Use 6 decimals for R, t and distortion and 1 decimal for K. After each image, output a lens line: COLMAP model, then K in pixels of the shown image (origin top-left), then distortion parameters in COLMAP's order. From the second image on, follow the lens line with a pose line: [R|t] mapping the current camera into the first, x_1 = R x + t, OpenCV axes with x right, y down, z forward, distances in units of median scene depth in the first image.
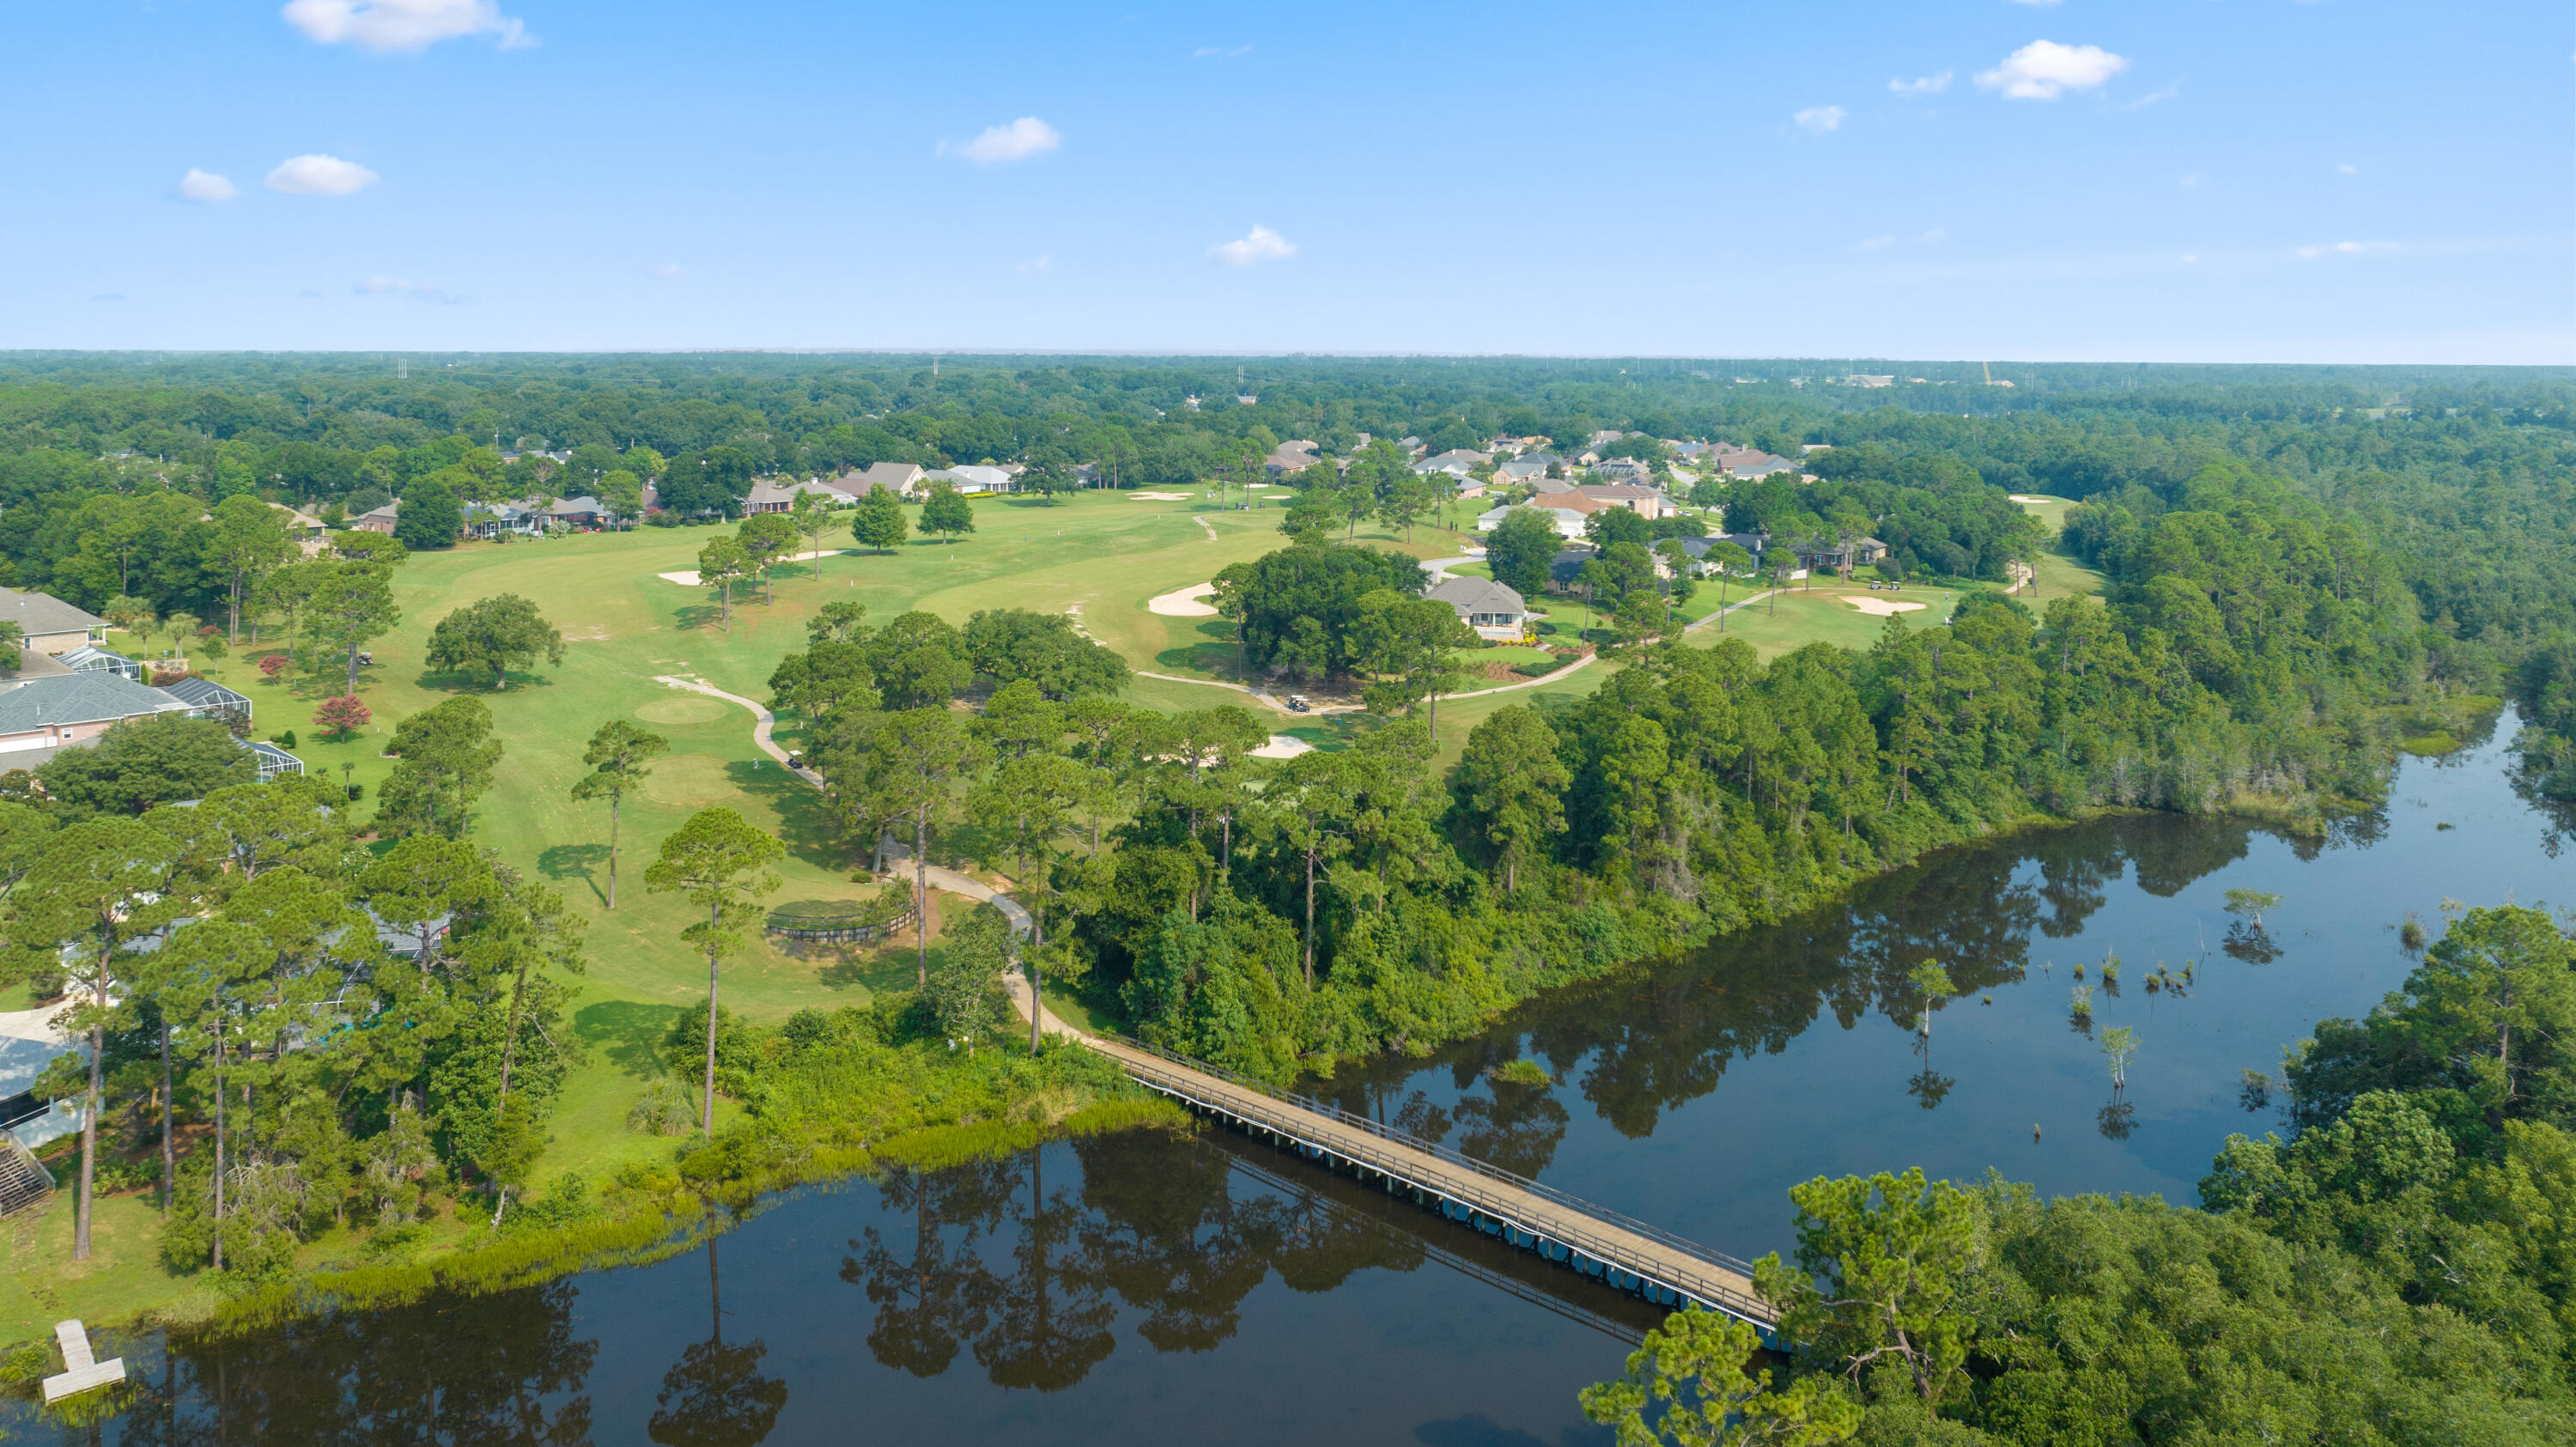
lens RADIAL K [[1829.1, 0, 1284.6], [0, 1829.1, 724.6], [0, 0, 1]] dist [-0.014102, -0.001967]
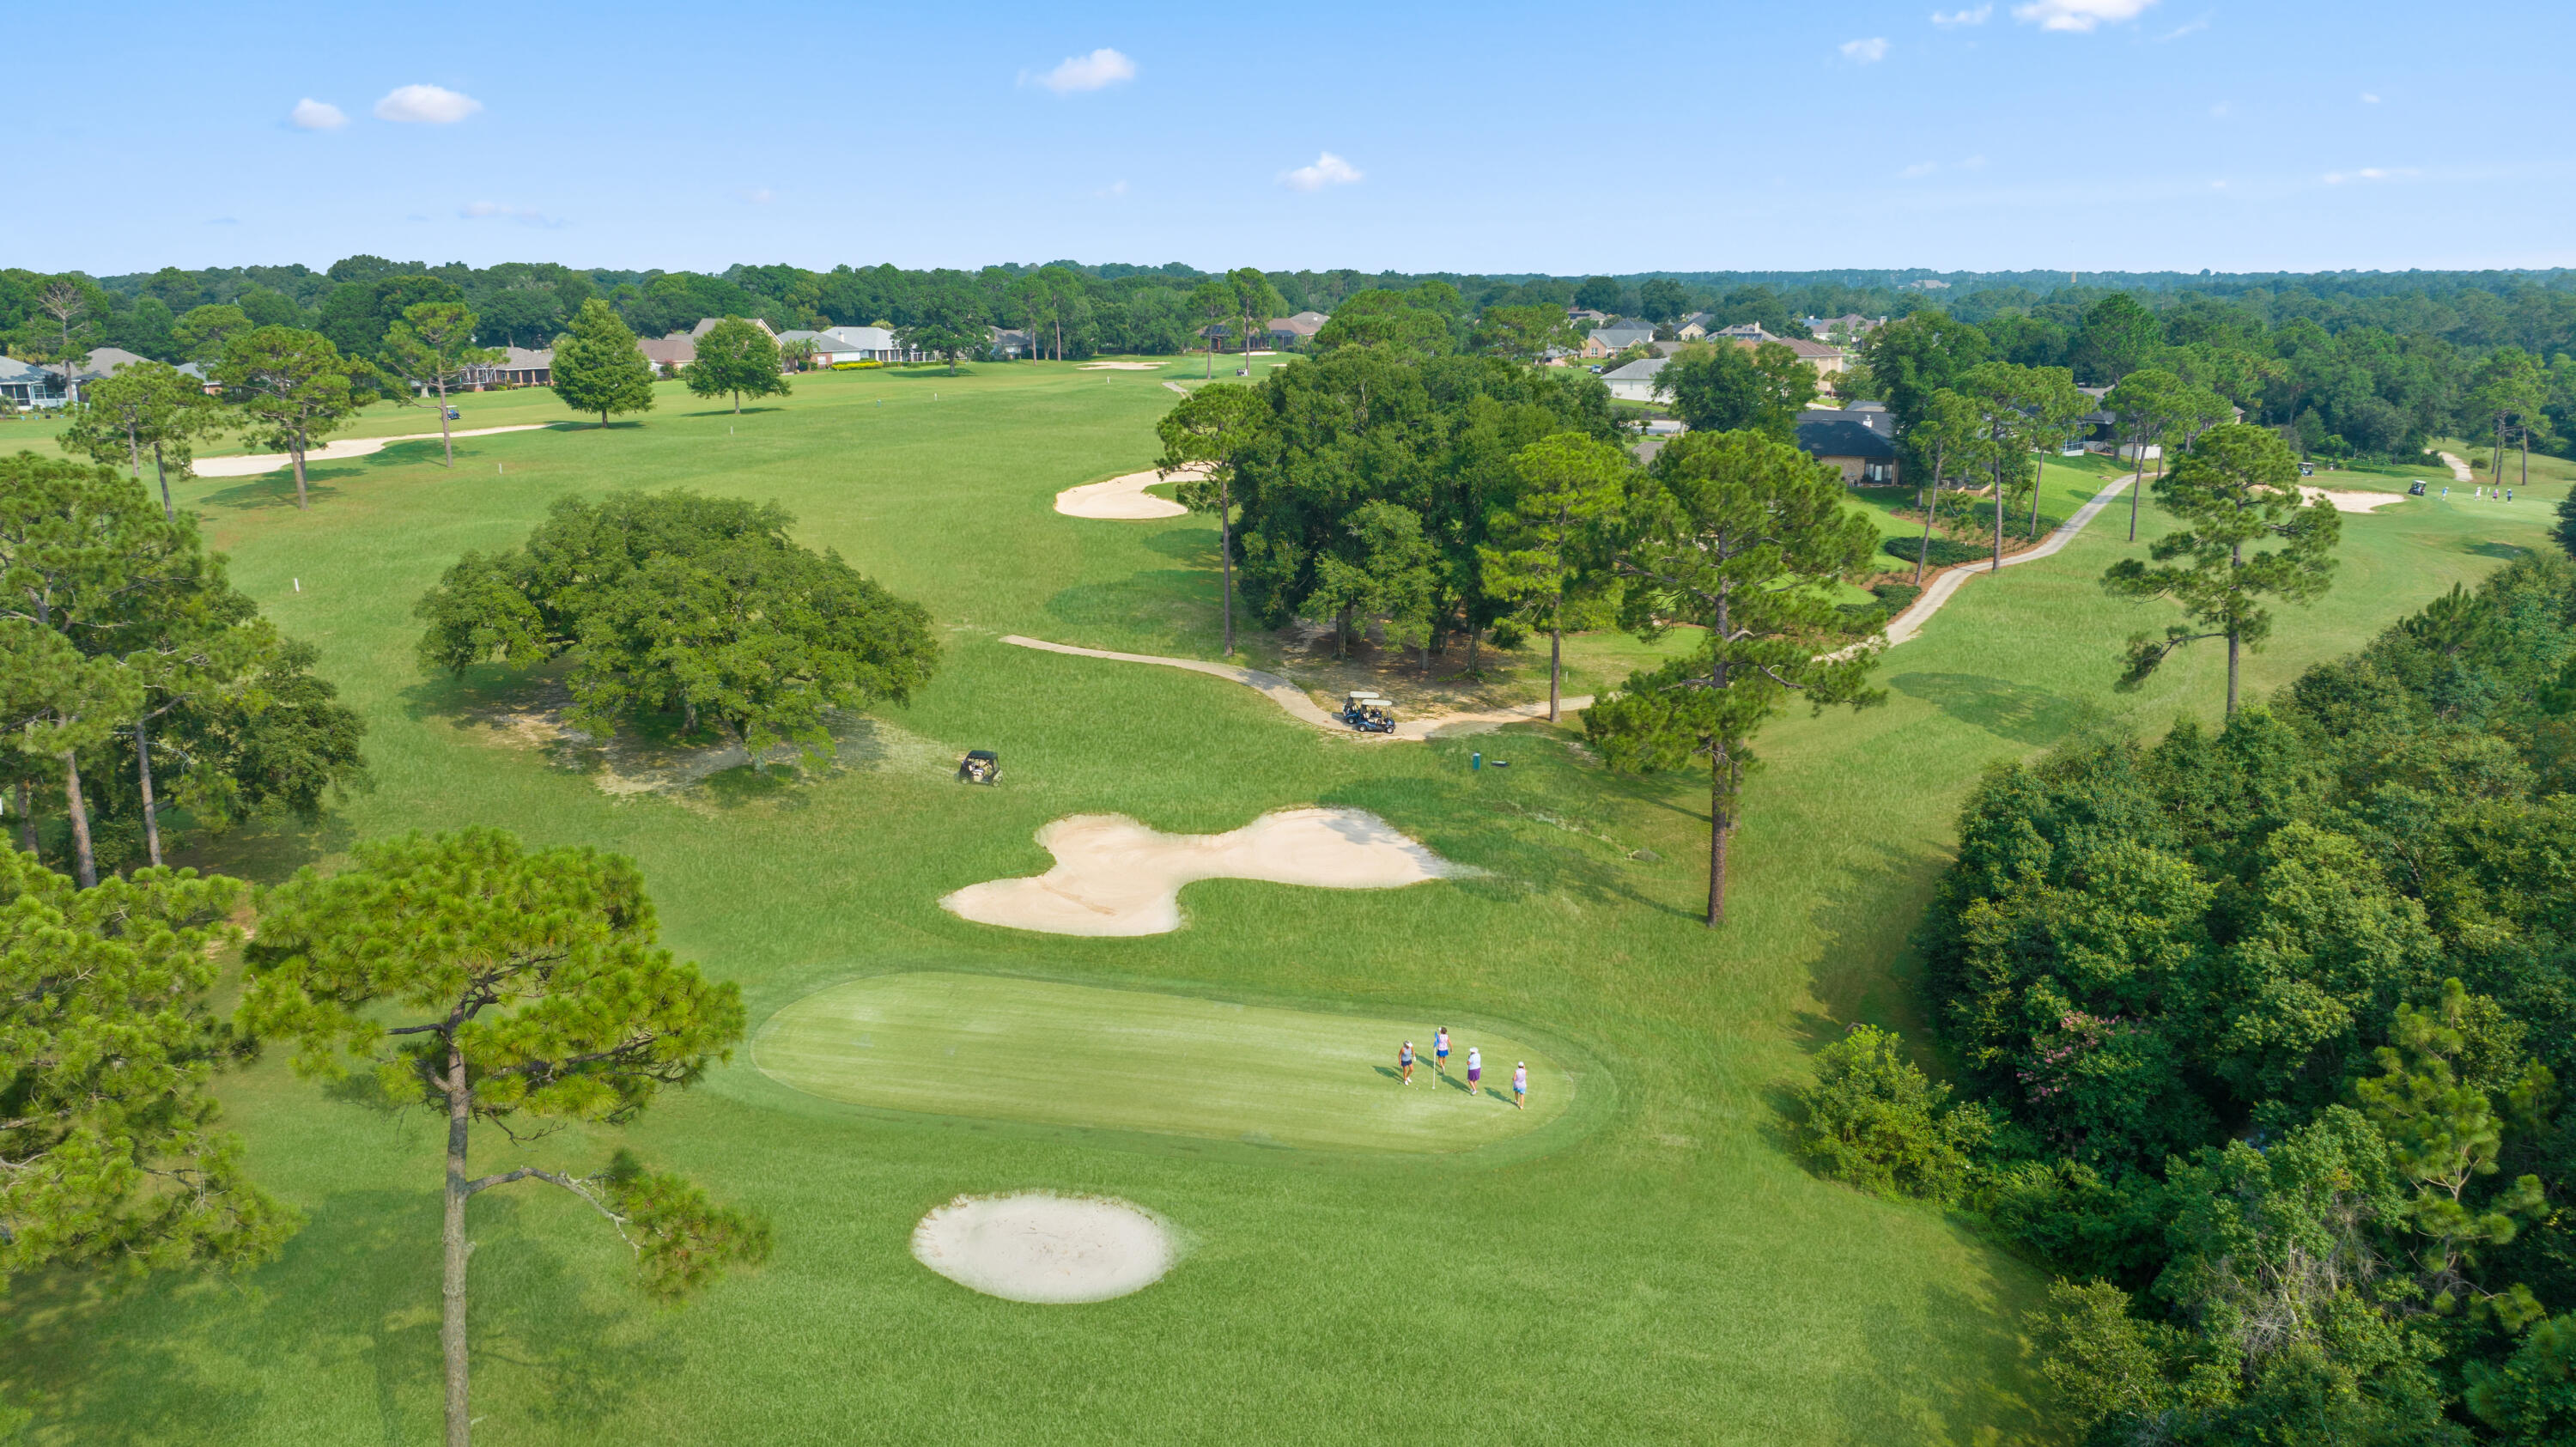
lens RADIAL K [[1829.1, 0, 1293.1], [0, 1829.1, 720.8], [0, 0, 1]] dist [-0.014102, -0.001967]
pose [[0.999919, -0.012700, 0.000820, -0.009382], [0.012667, 0.999402, 0.032167, -0.022025], [-0.001228, -0.032154, 0.999482, 0.556929]]
